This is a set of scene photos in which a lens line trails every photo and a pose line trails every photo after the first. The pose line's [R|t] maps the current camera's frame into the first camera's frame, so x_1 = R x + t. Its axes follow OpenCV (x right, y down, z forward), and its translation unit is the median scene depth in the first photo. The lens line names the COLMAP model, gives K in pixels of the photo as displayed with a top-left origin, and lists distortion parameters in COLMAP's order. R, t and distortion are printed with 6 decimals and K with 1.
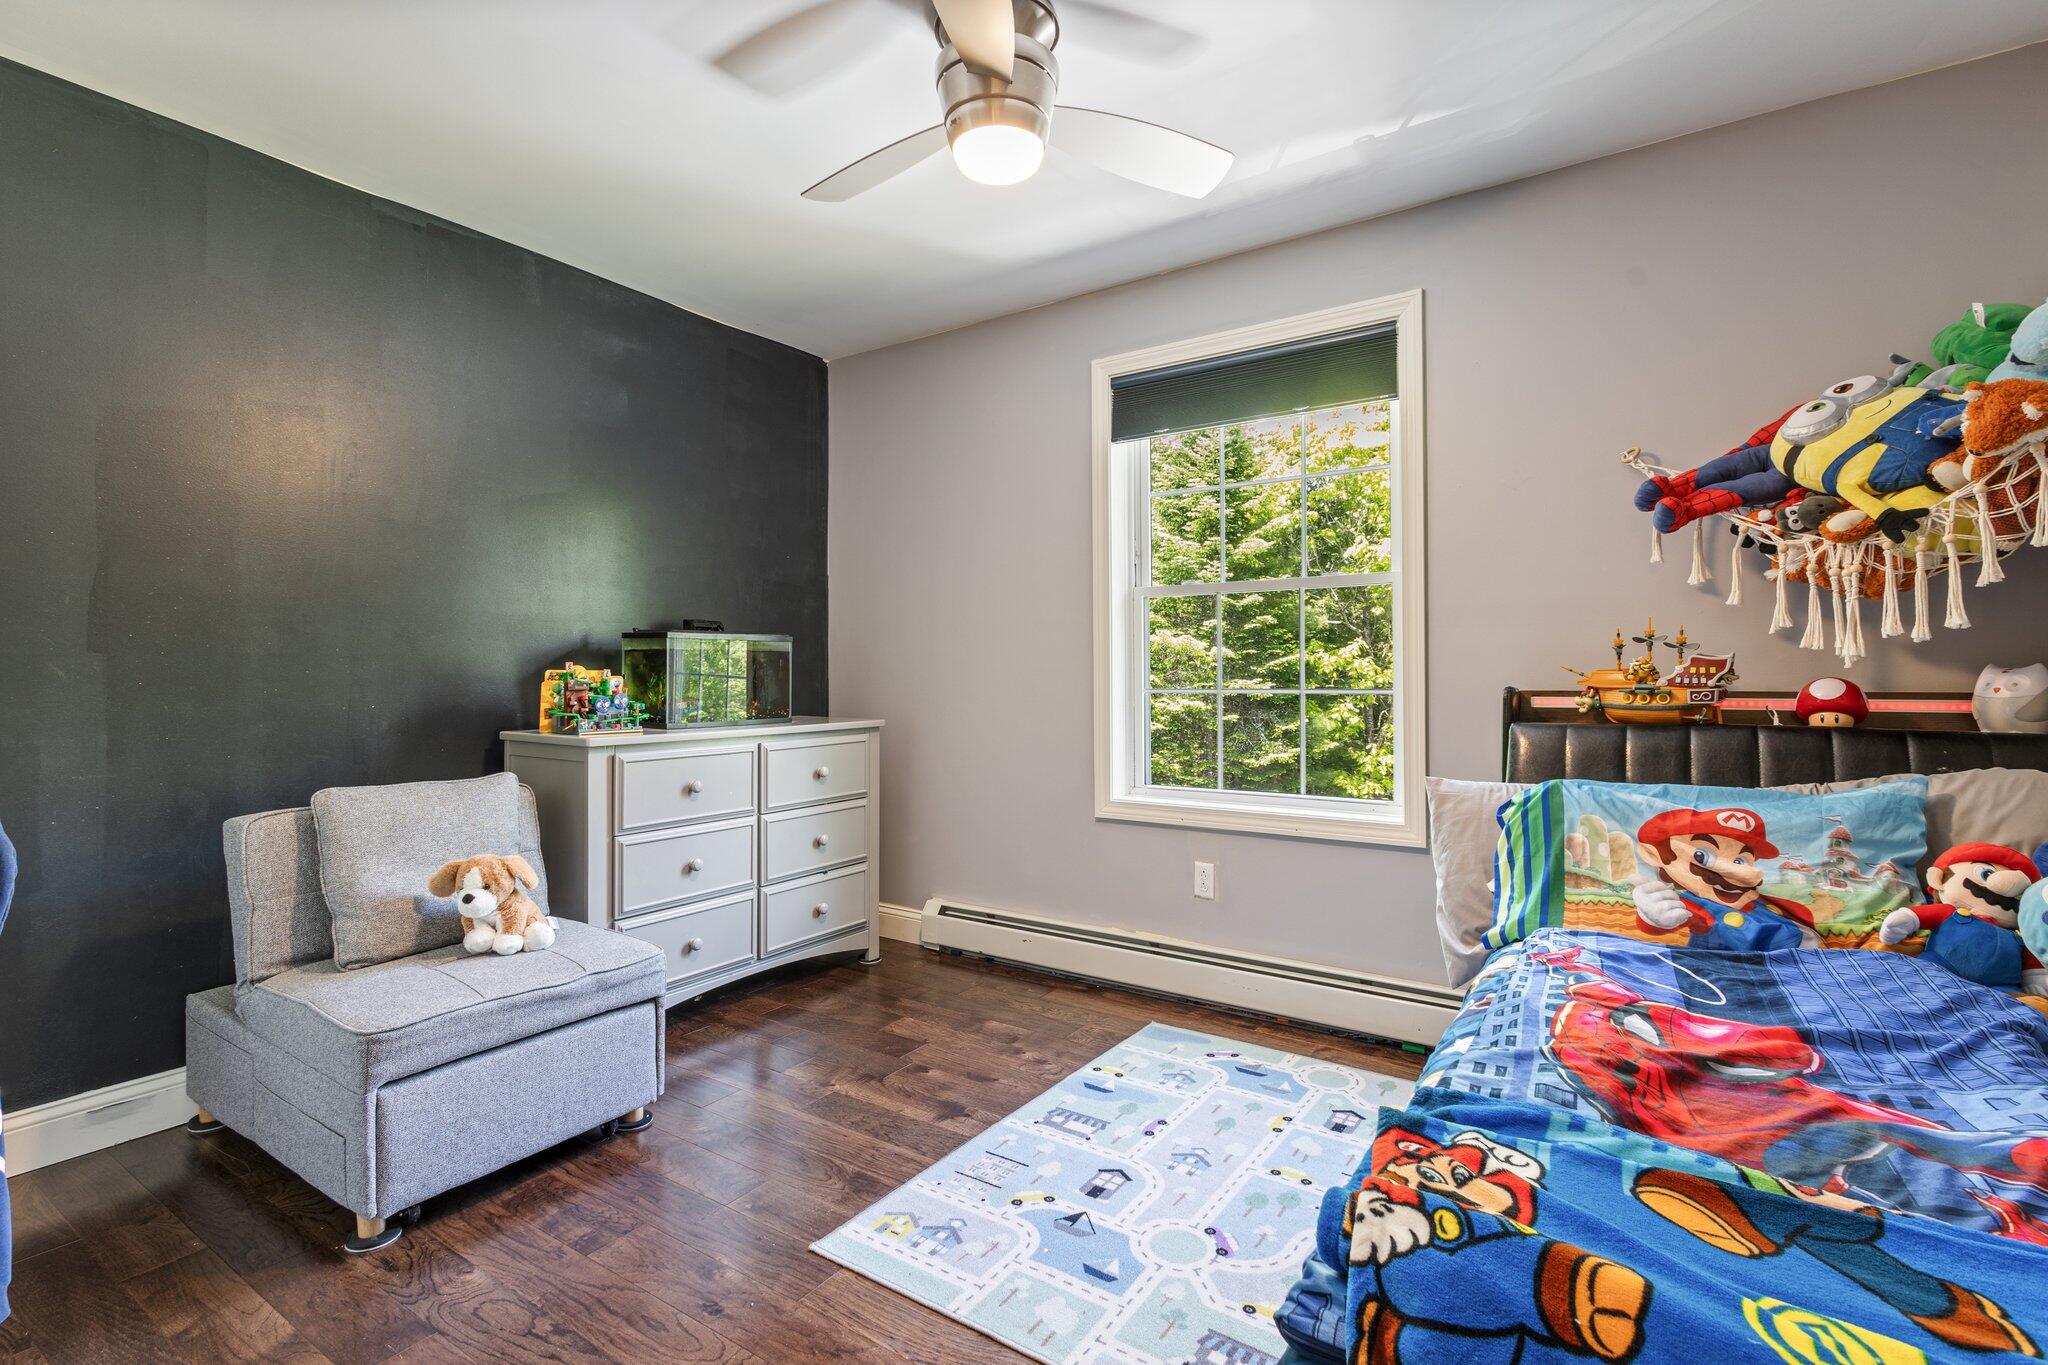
lens RADIAL K [[944.2, 0, 1017.6], [0, 944.2, 671.0], [0, 0, 1]] dist [0.006795, -0.001135]
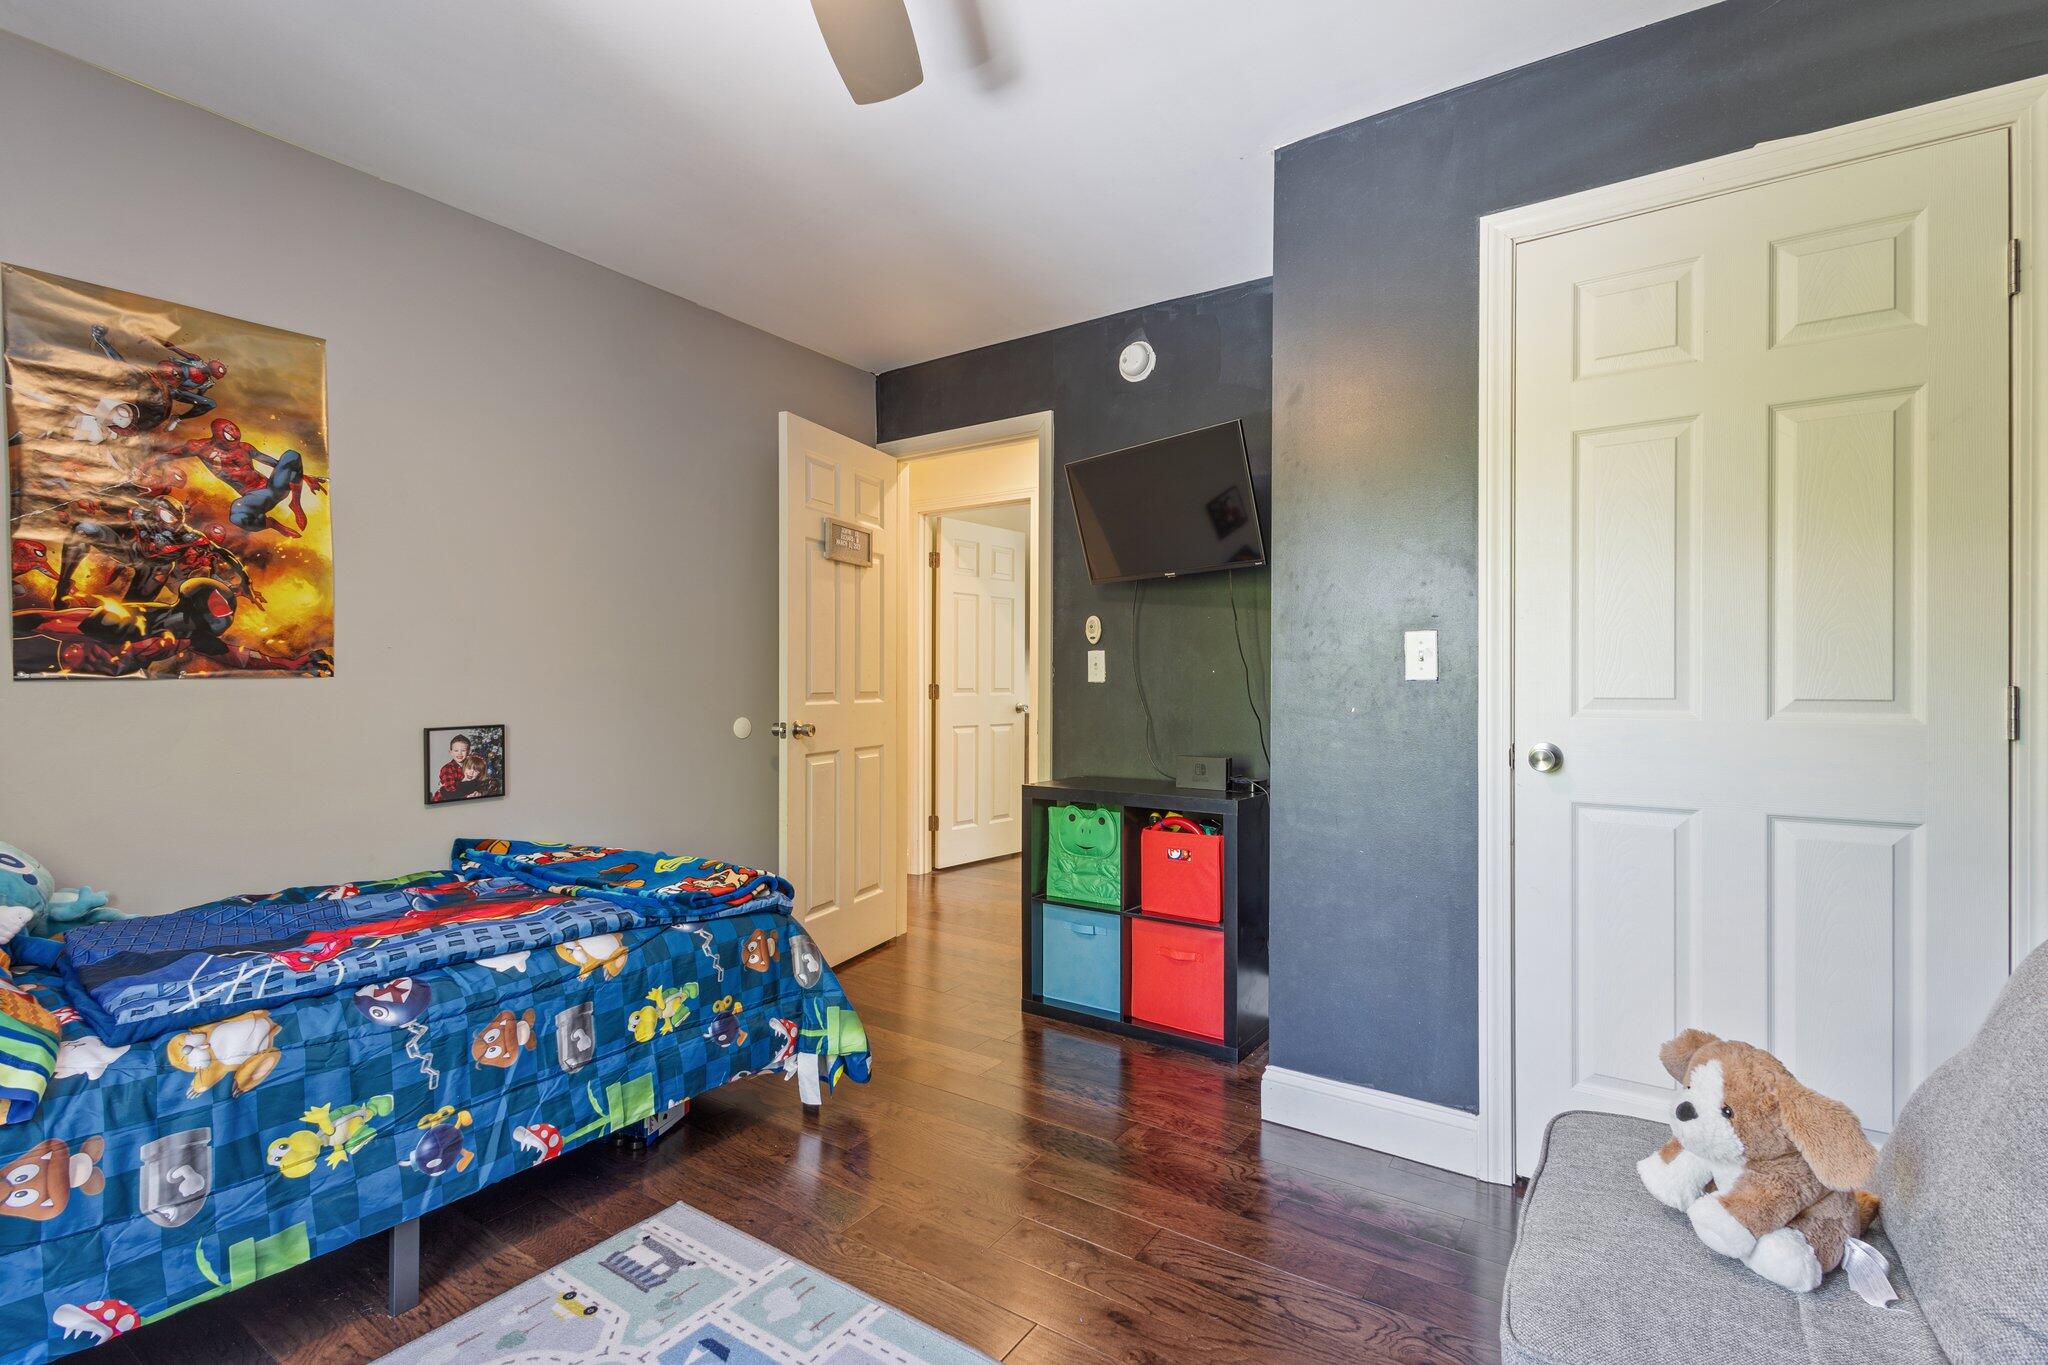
lens RADIAL K [[944.2, 0, 1031.8], [0, 944.2, 689.6], [0, 0, 1]] dist [0.006795, -0.001135]
pose [[-0.999962, 0.003772, -0.007907, -0.158951], [0.003730, 0.999979, 0.005252, 0.001350], [0.007926, 0.005223, -0.999955, 1.428715]]
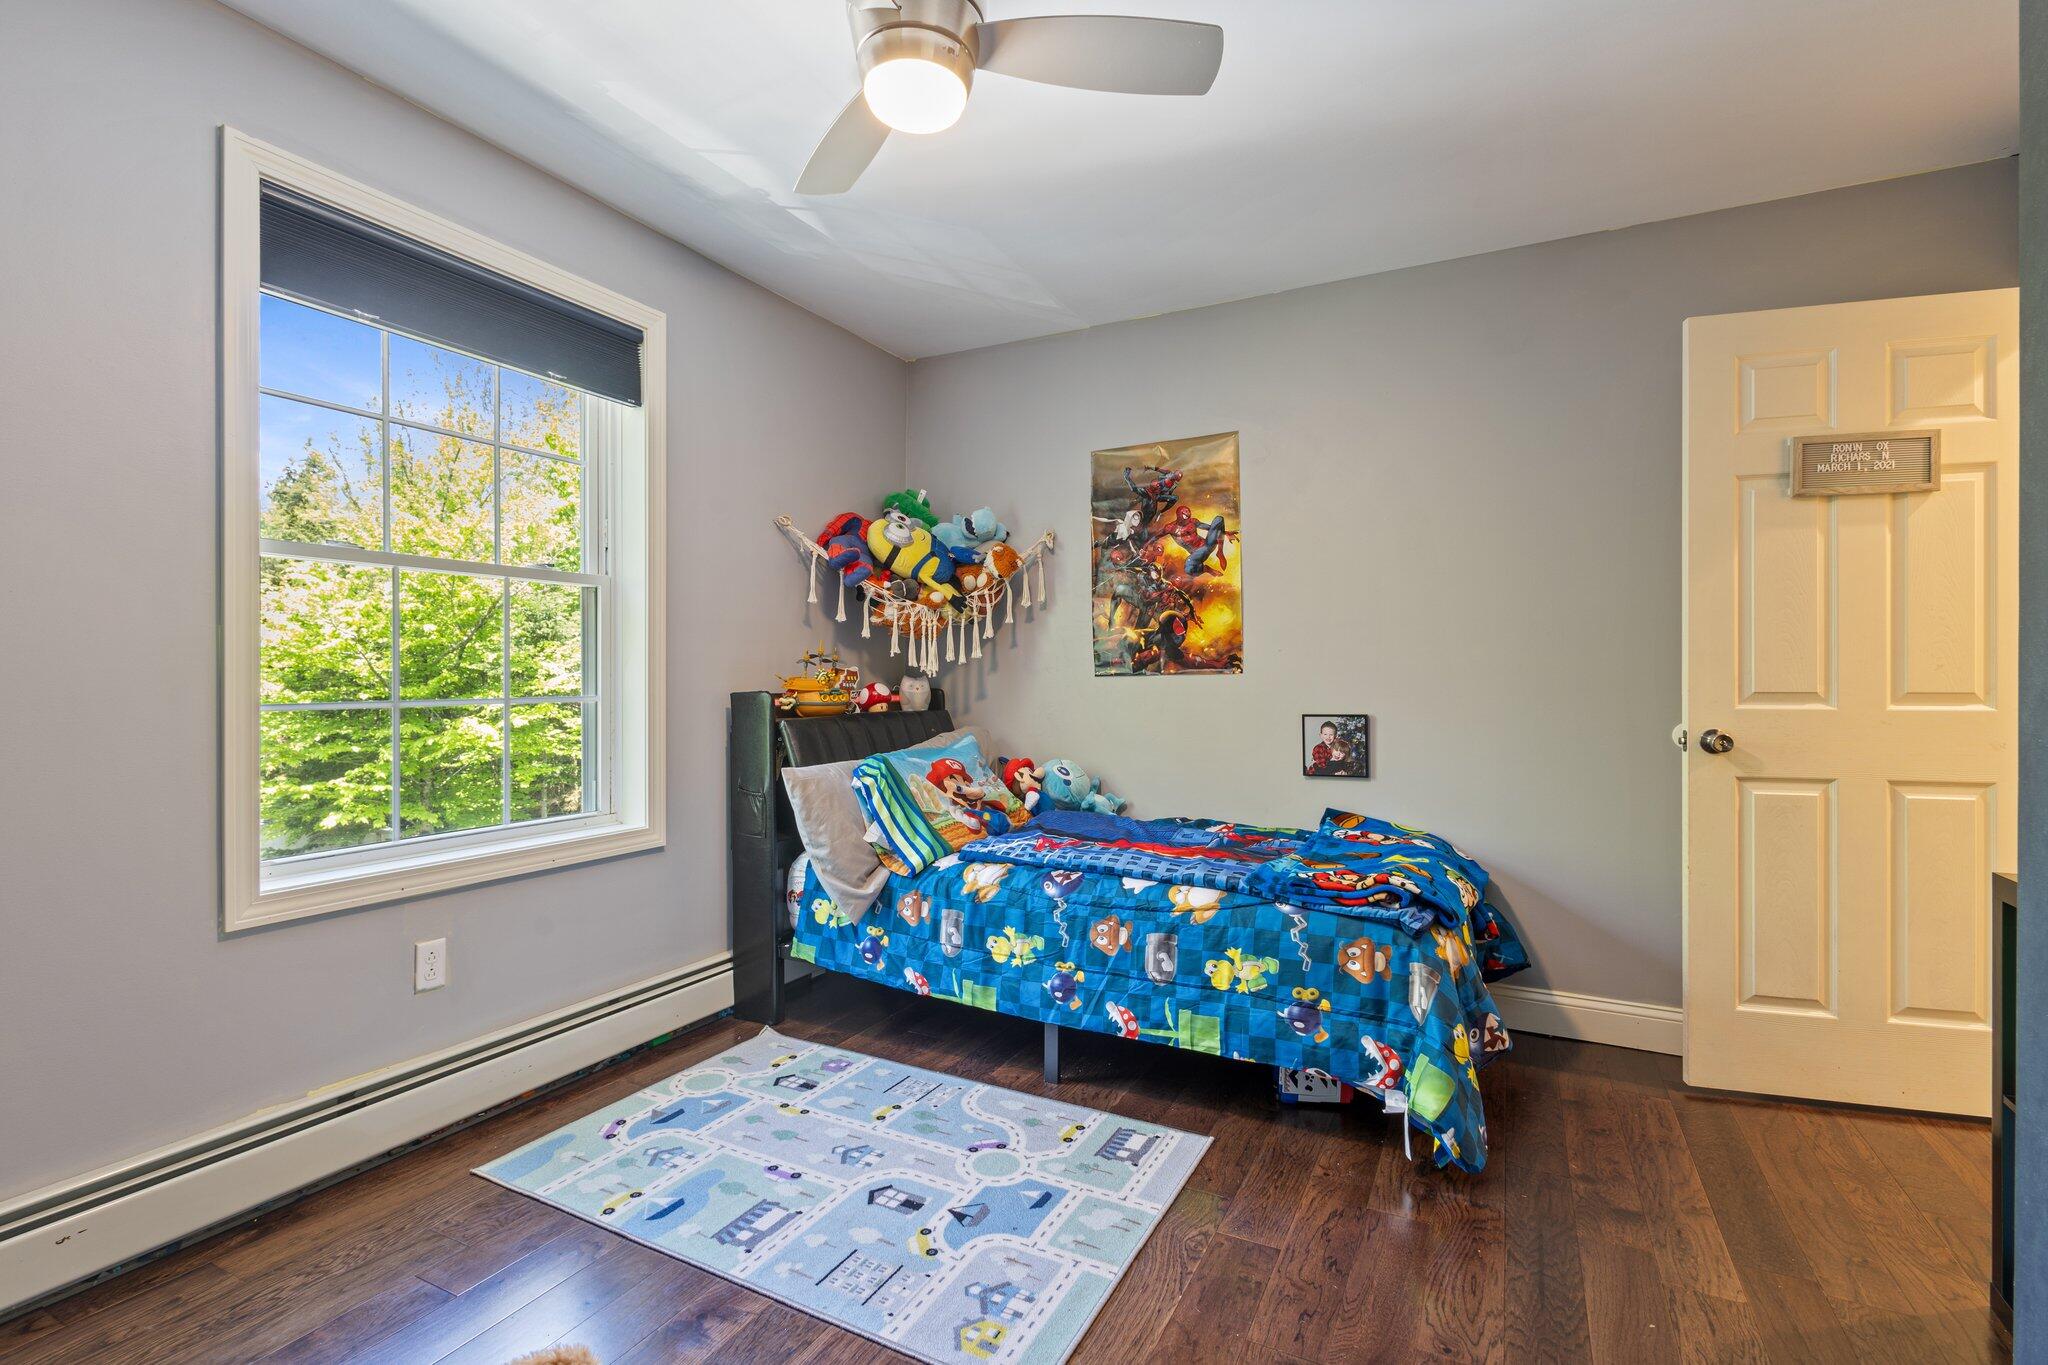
lens RADIAL K [[944.2, 0, 1019.6], [0, 944.2, 678.4], [0, 0, 1]] dist [0.006795, -0.001135]
pose [[-0.117225, 0.002644, 0.993102, -0.792343], [-0.002557, 0.999992, -0.002964, 0.002811], [-0.993102, -0.002887, -0.117217, 0.872549]]
